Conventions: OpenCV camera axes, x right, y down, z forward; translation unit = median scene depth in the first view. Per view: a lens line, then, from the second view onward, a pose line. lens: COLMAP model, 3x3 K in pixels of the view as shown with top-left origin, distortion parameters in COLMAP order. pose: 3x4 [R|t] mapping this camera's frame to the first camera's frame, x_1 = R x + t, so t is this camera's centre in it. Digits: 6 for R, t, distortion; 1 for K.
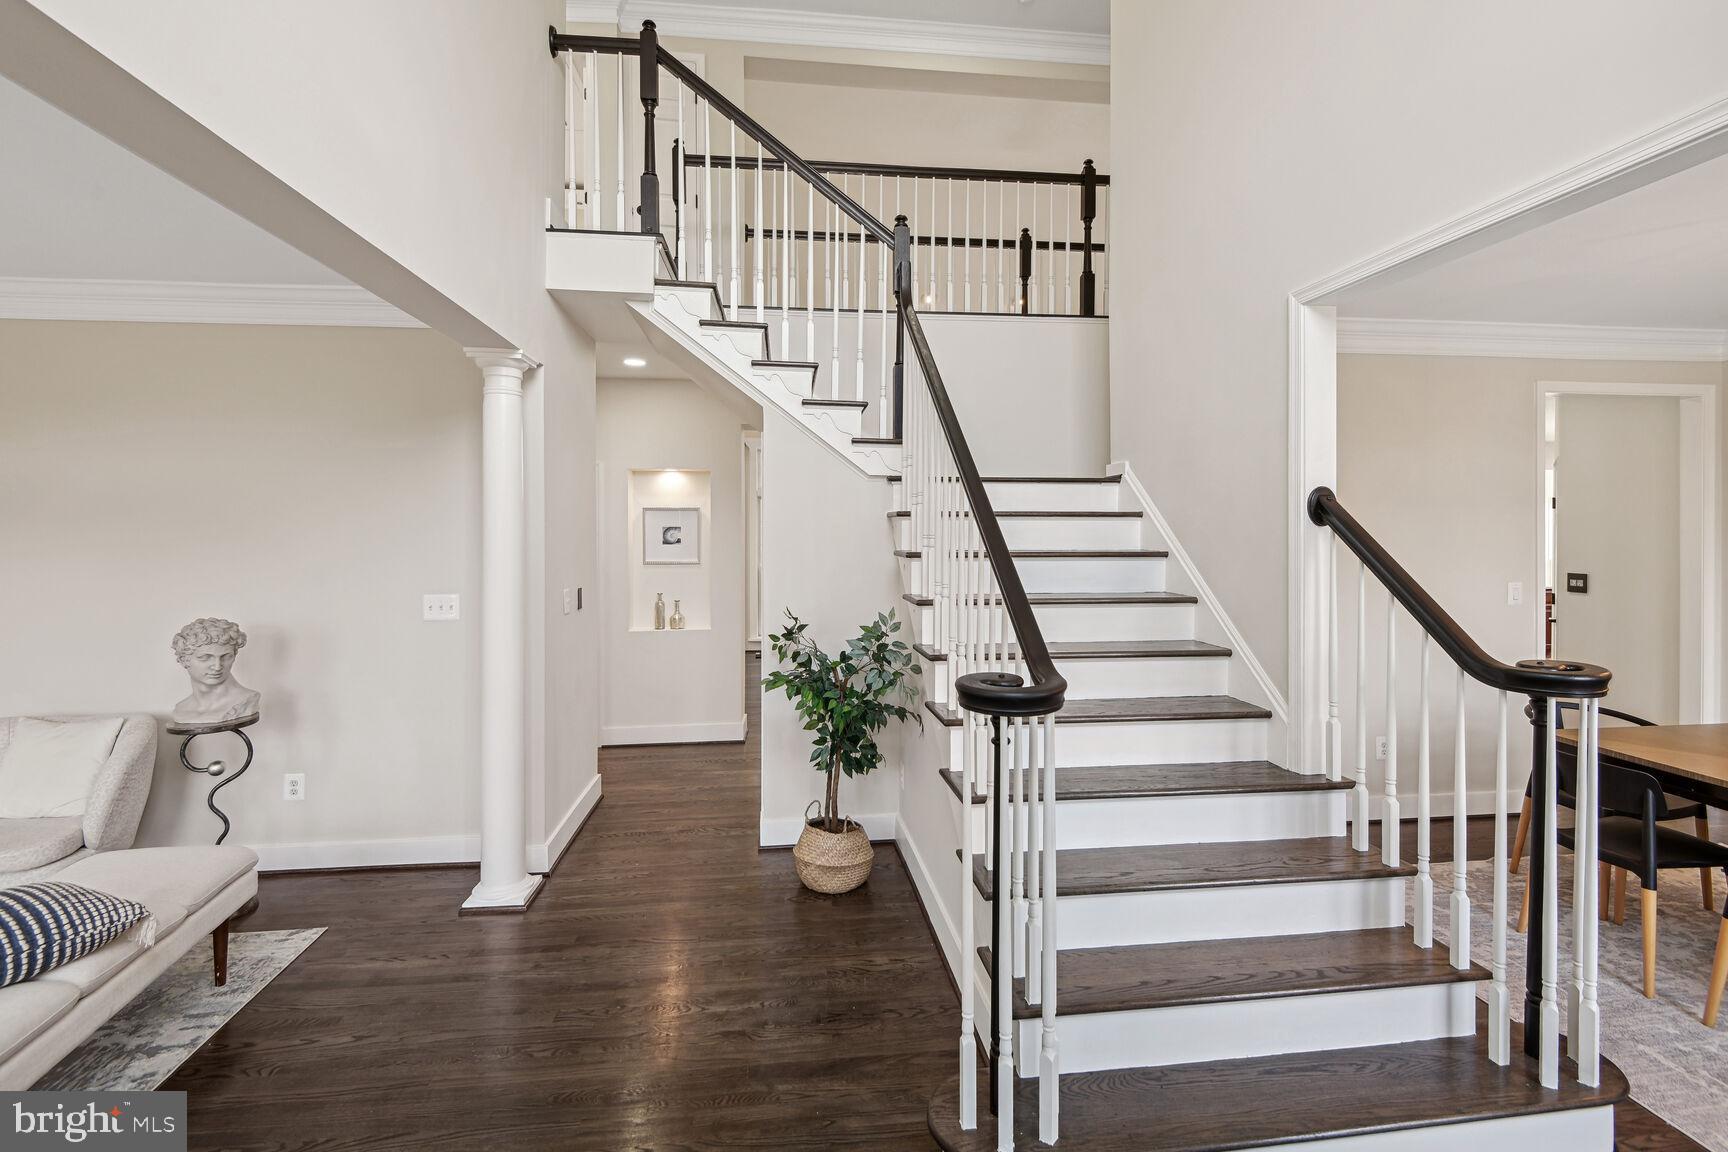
lens RADIAL K [[802.0, 0, 866.8], [0, 802.0, 533.8], [0, 0, 1]] dist [-0.011008, 0.000141]
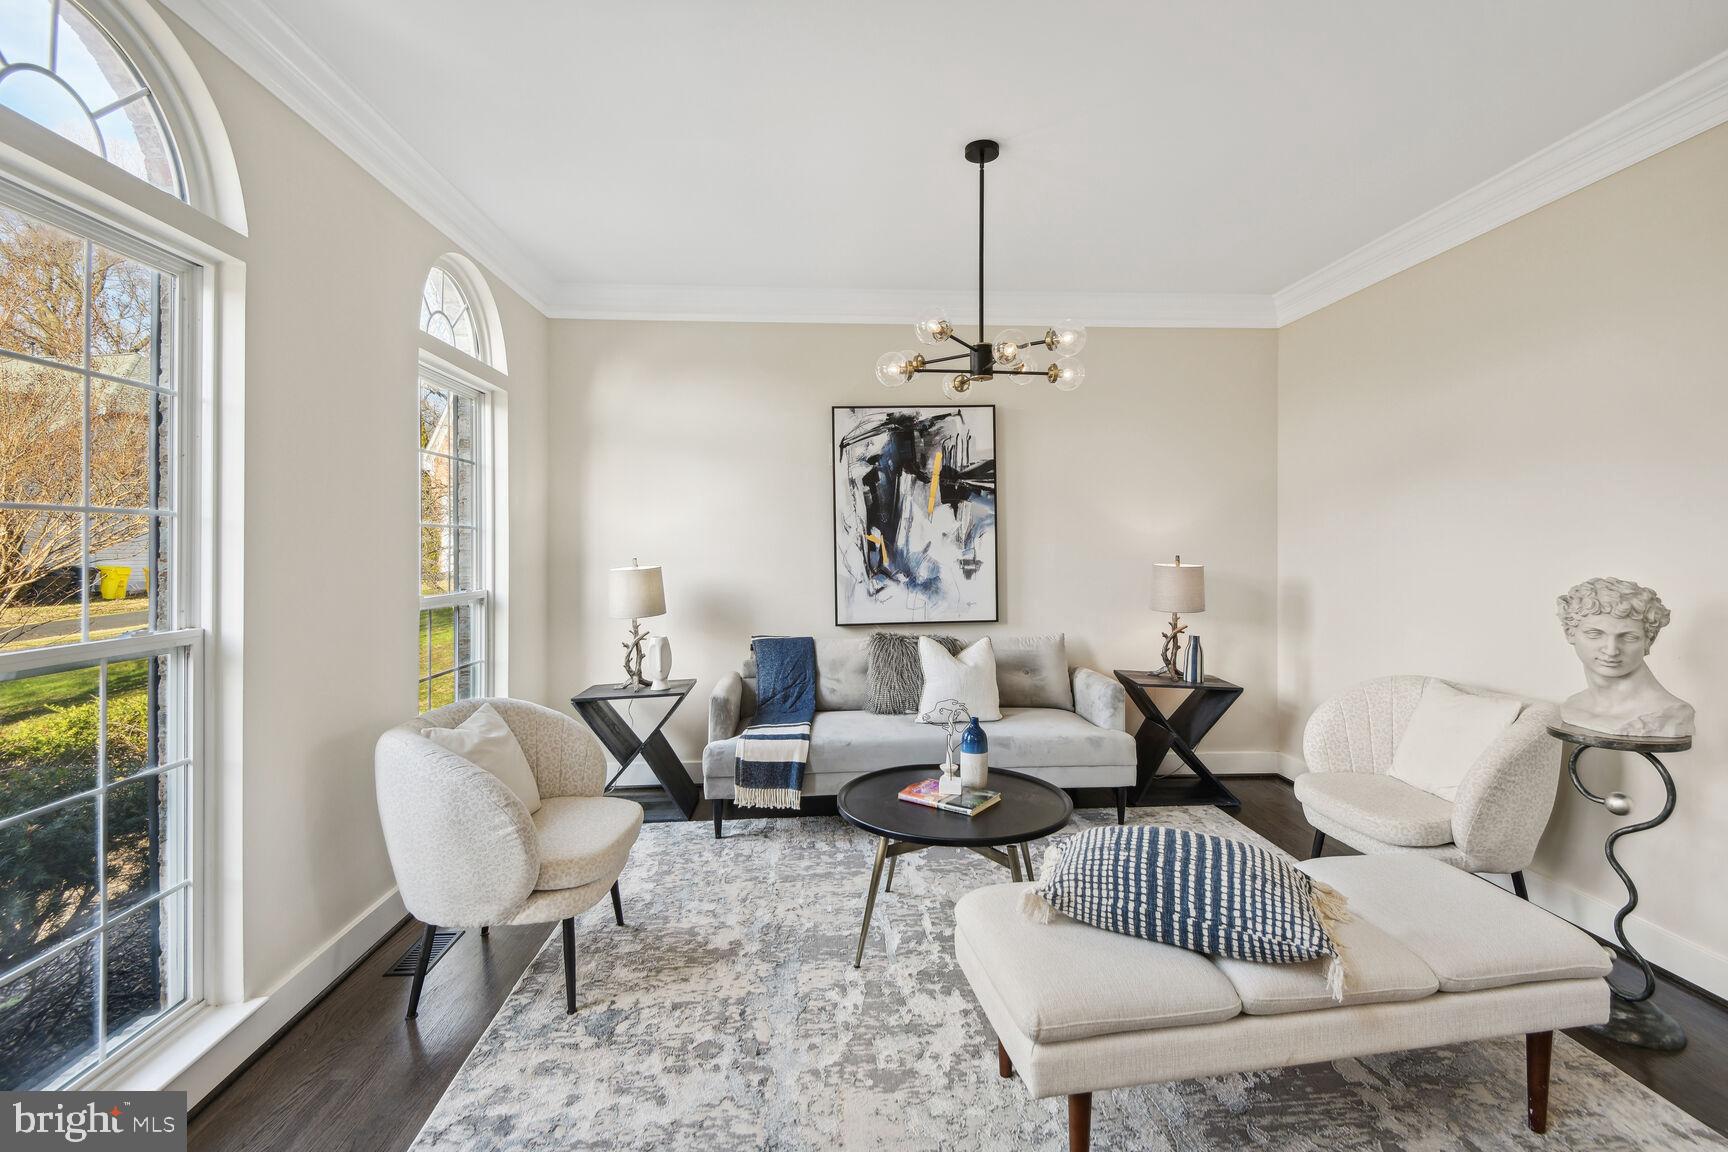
lens RADIAL K [[802.0, 0, 857.5], [0, 802.0, 536.1], [0, 0, 1]] dist [-0.011008, 0.000141]
pose [[-0.062133, -0.006297, -0.998048, -0.117299], [-0.001117, 0.999980, -0.006240, 0.077558], [0.998067, 0.000727, -0.062139, 0.417394]]
